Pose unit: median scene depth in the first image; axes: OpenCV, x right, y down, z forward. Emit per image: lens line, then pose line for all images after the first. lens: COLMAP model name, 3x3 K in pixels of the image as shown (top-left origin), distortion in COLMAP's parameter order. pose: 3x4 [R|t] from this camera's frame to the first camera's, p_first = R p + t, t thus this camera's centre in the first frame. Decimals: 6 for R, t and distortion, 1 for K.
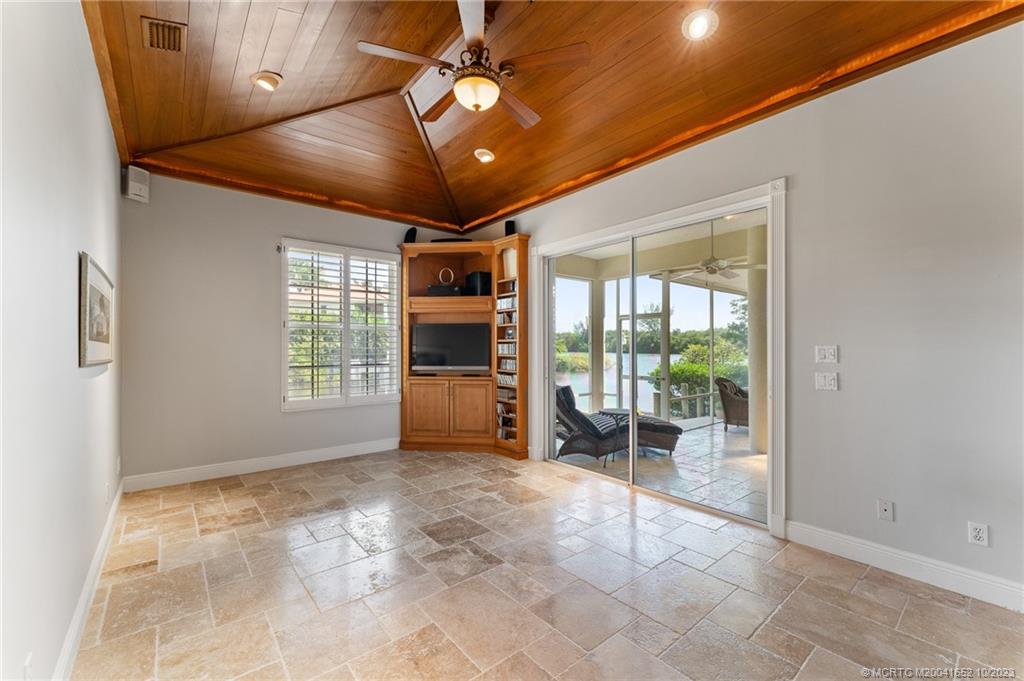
lens RADIAL K [[412.2, 0, 512.0], [0, 412.2, 340.5], [0, 0, 1]] dist [-0.002203, -0.000024]
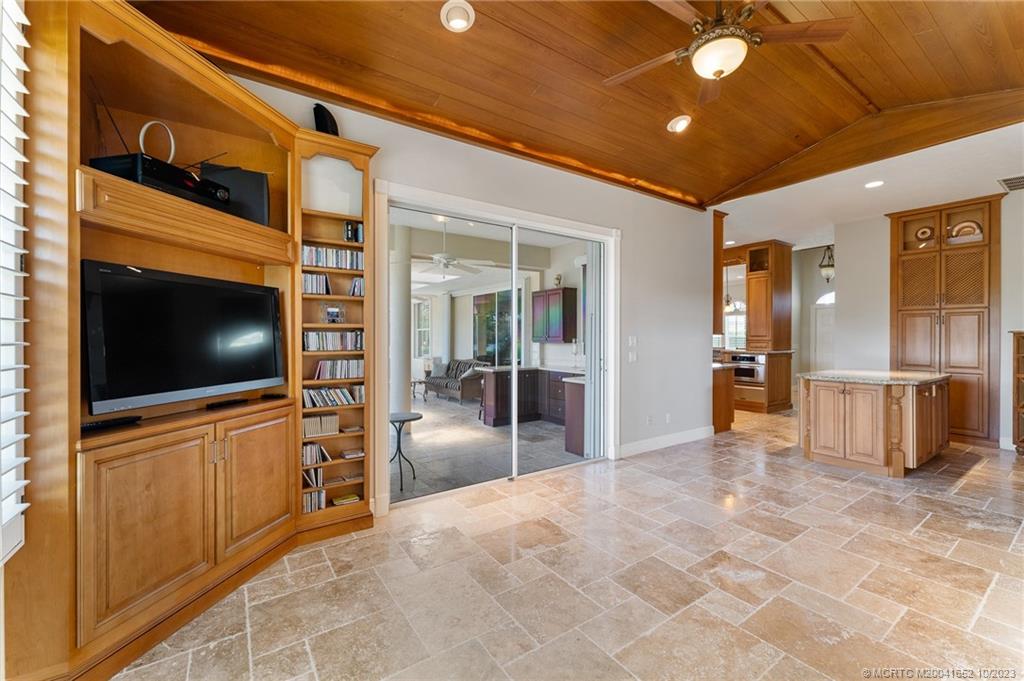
lens RADIAL K [[412.2, 0, 512.0], [0, 412.2, 340.5], [0, 0, 1]] dist [-0.002203, -0.000024]
pose [[0.094813, 0.000569, 0.995495, -0.541773], [-0.010281, 0.999947, 0.000408, 0.016859], [-0.995442, -0.010273, 0.094814, 0.721398]]
